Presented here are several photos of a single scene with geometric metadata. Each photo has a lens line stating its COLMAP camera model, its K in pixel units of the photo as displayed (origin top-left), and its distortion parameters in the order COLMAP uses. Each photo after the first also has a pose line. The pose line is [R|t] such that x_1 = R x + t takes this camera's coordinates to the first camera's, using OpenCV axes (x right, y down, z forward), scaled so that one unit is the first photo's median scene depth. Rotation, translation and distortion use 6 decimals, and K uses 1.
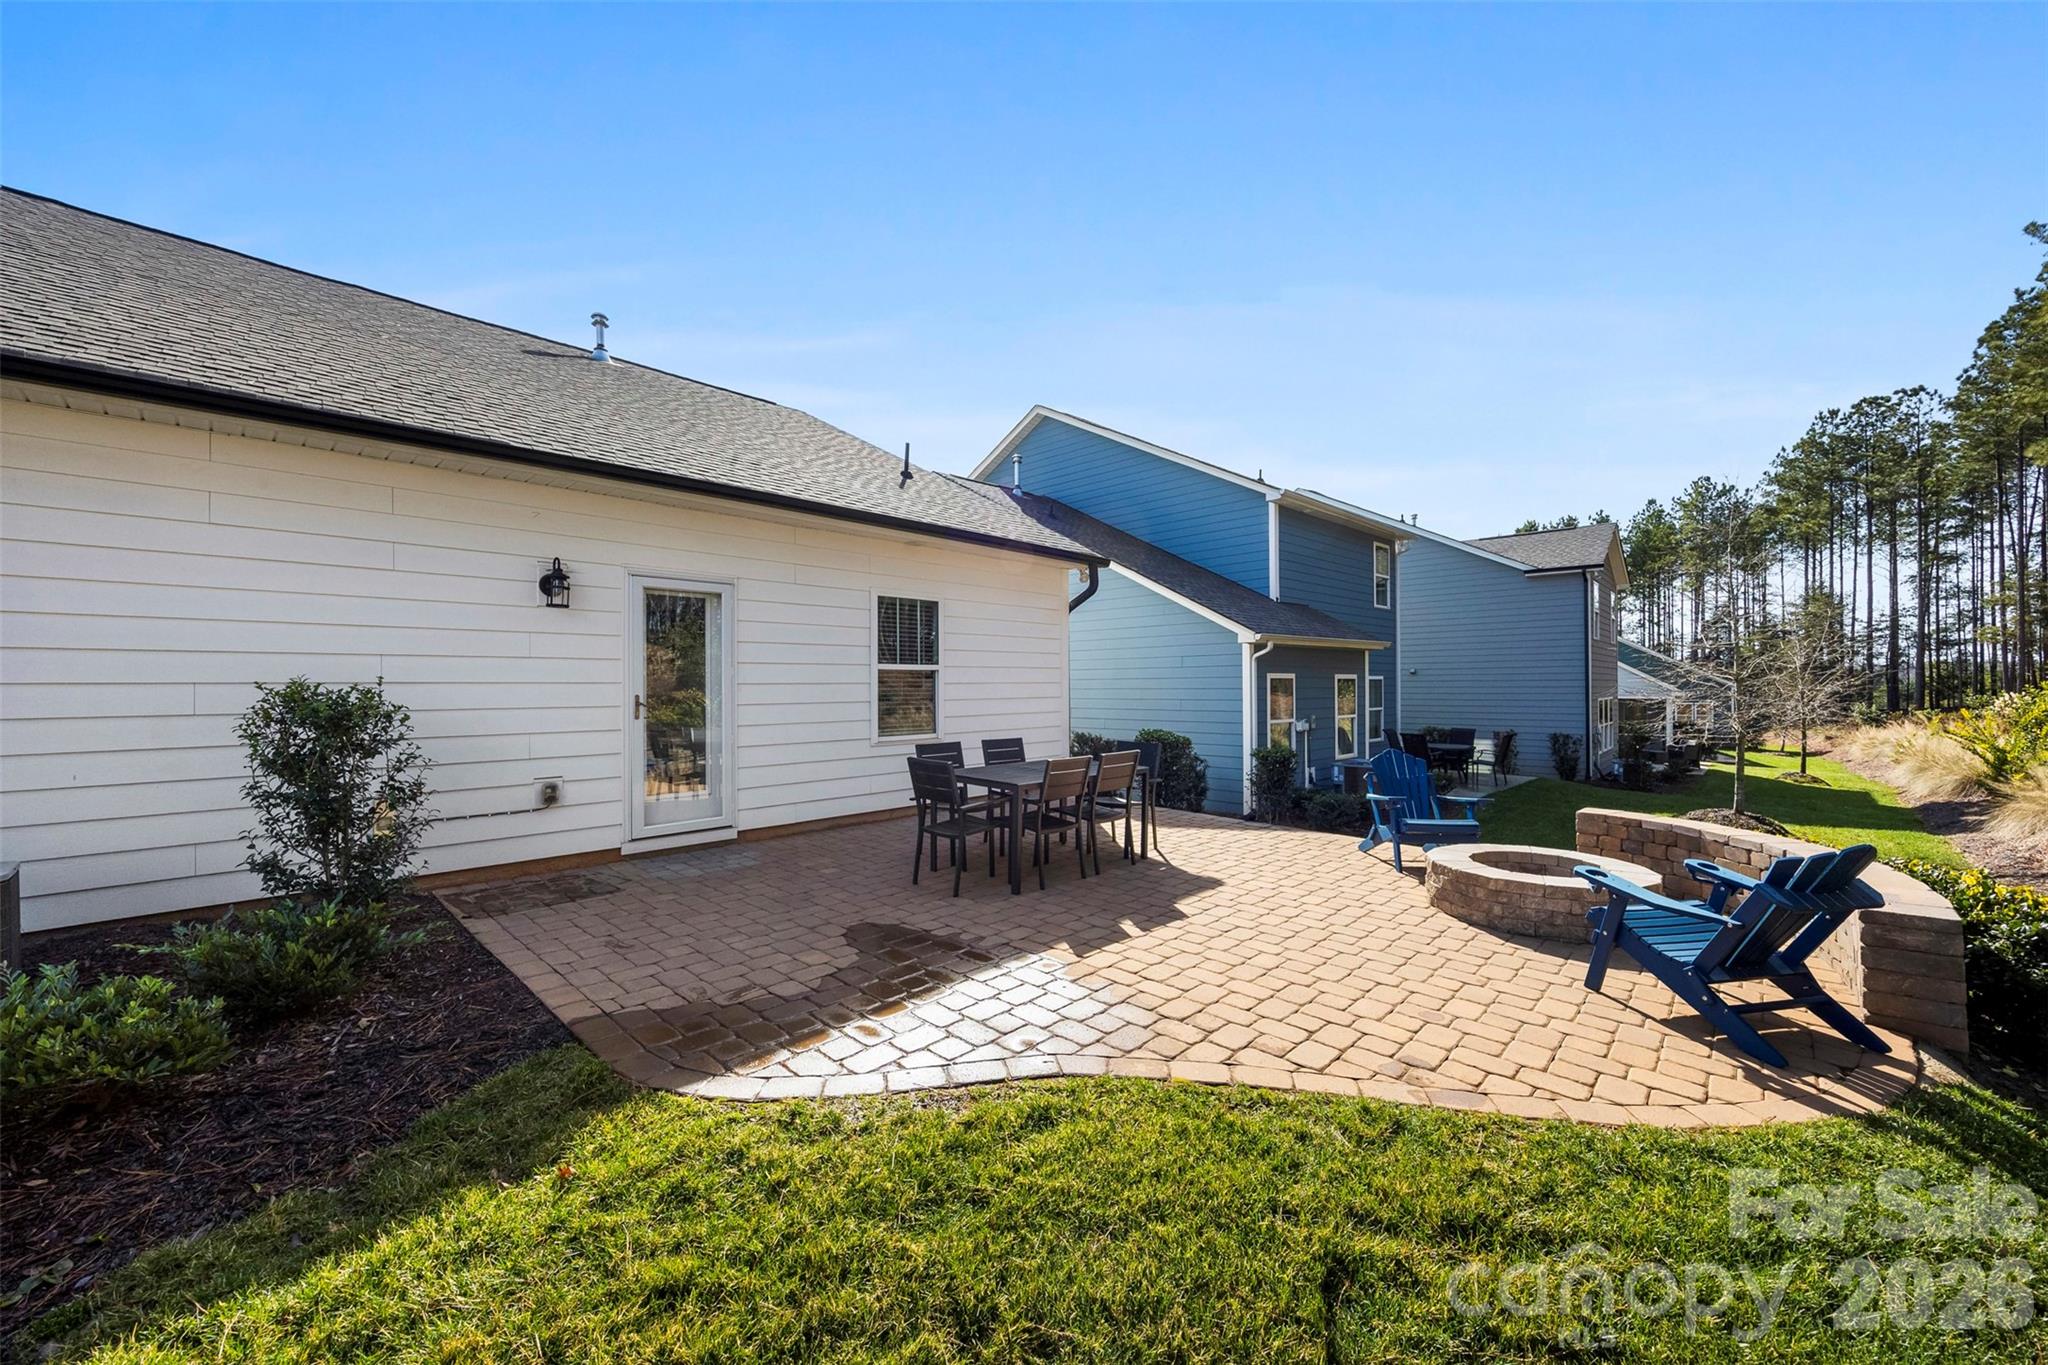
lens RADIAL K [[789.8, 0, 1024.0], [0, 789.8, 682.5], [0, 0, 1]] dist [-0.000186, 0.000006]
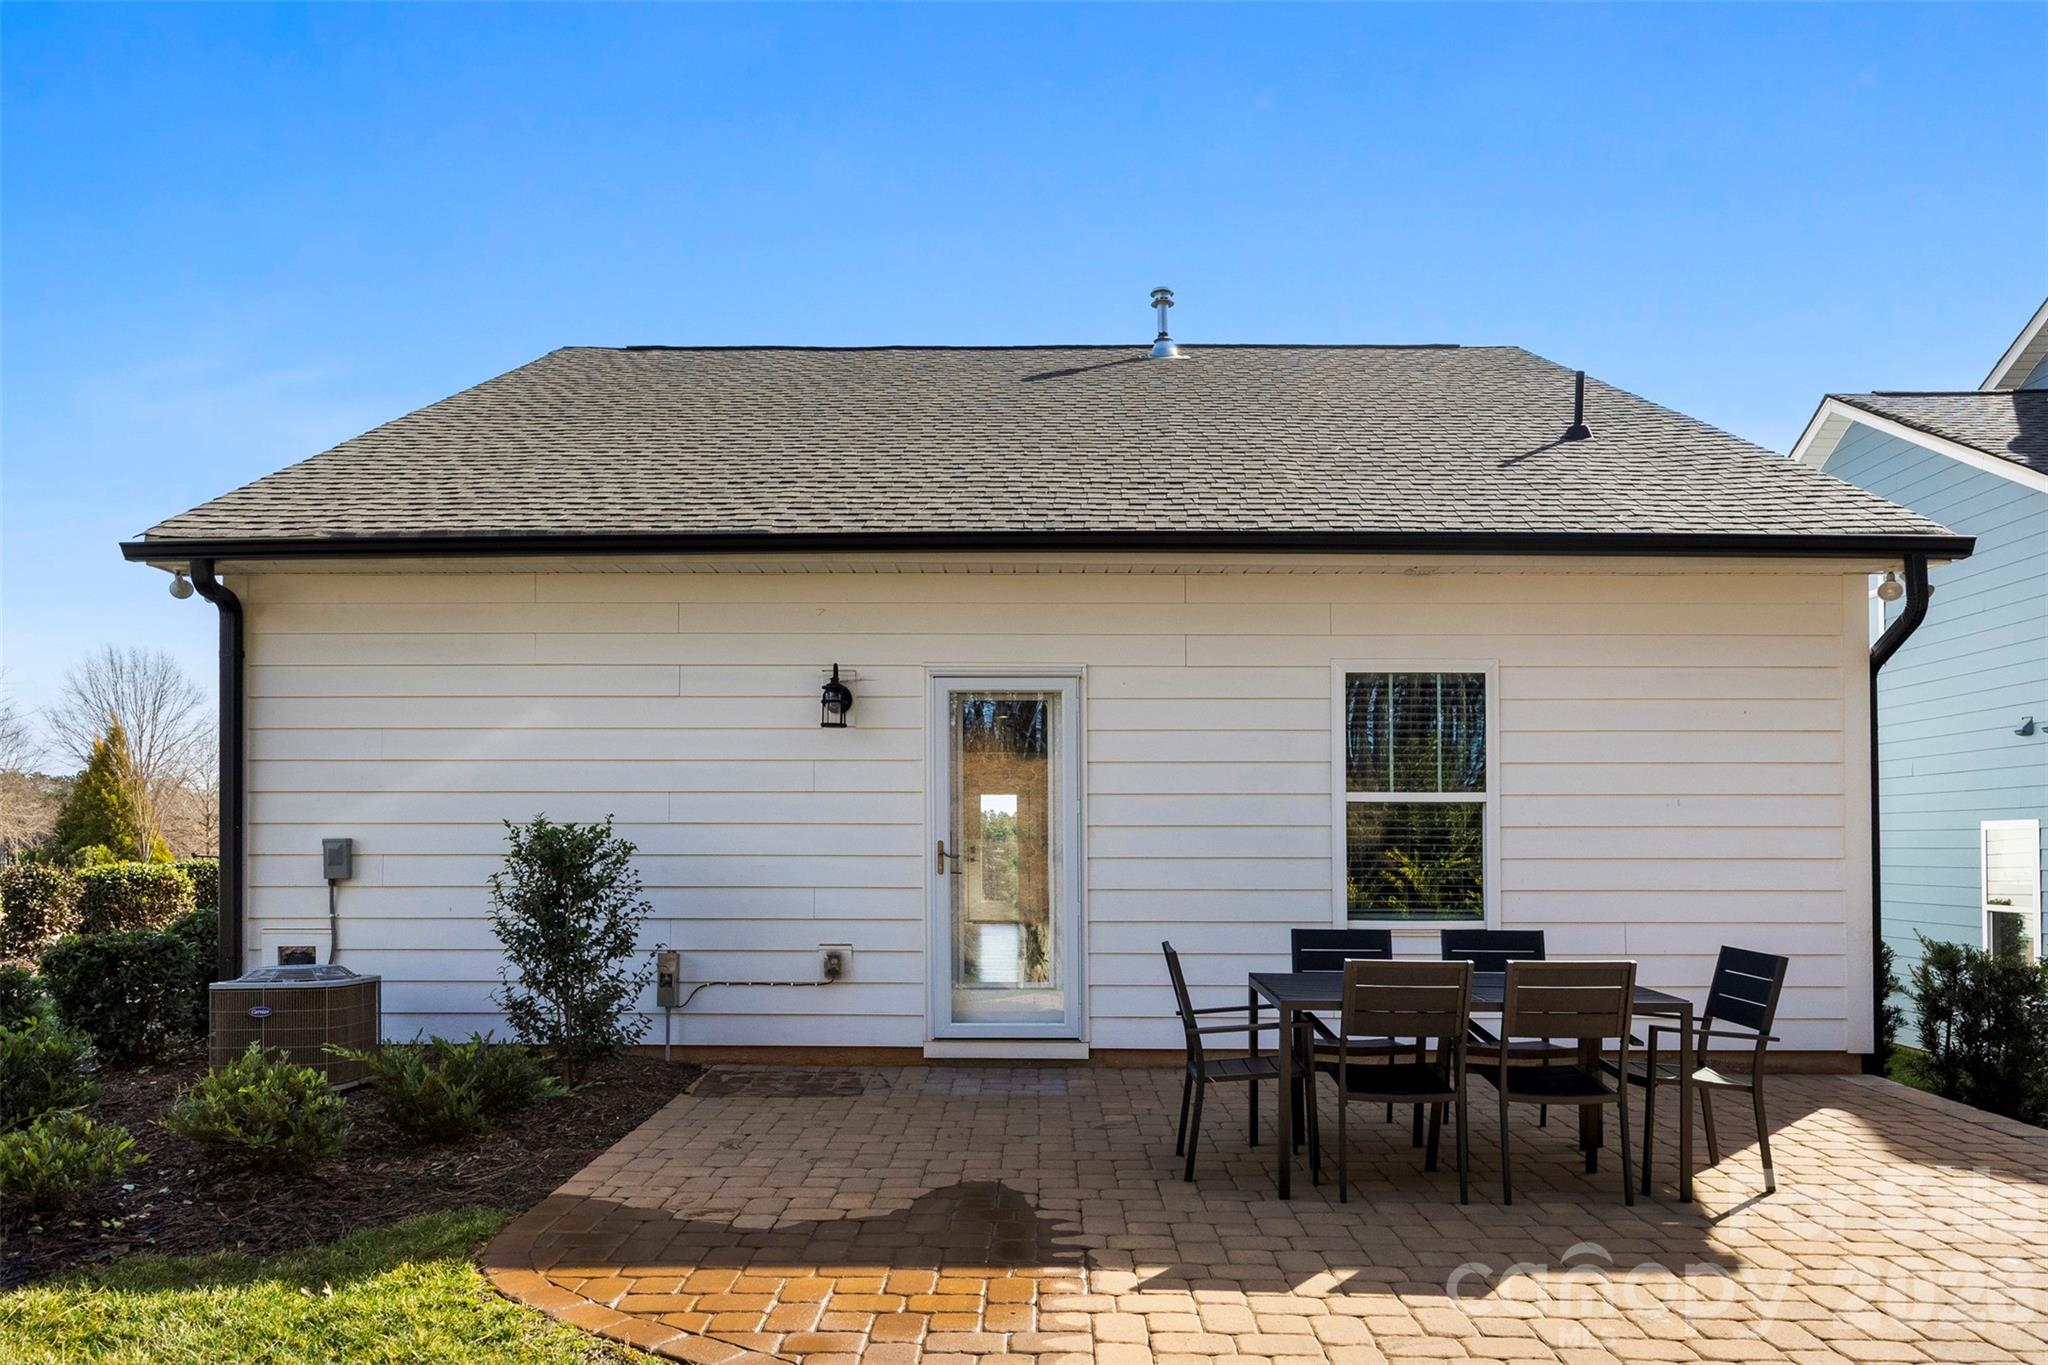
lens RADIAL K [[1421.8, 0, 1025.9], [0, 1421.8, 840.2], [0, 0, 1]] dist [-0.004823, 0.000497]
pose [[0.678158, 0.001664, -0.734914, 0.563767], [-0.003395, 0.999994, -0.000870, 0.017253], [0.734908, 0.003085, 0.678160, 0.179033]]
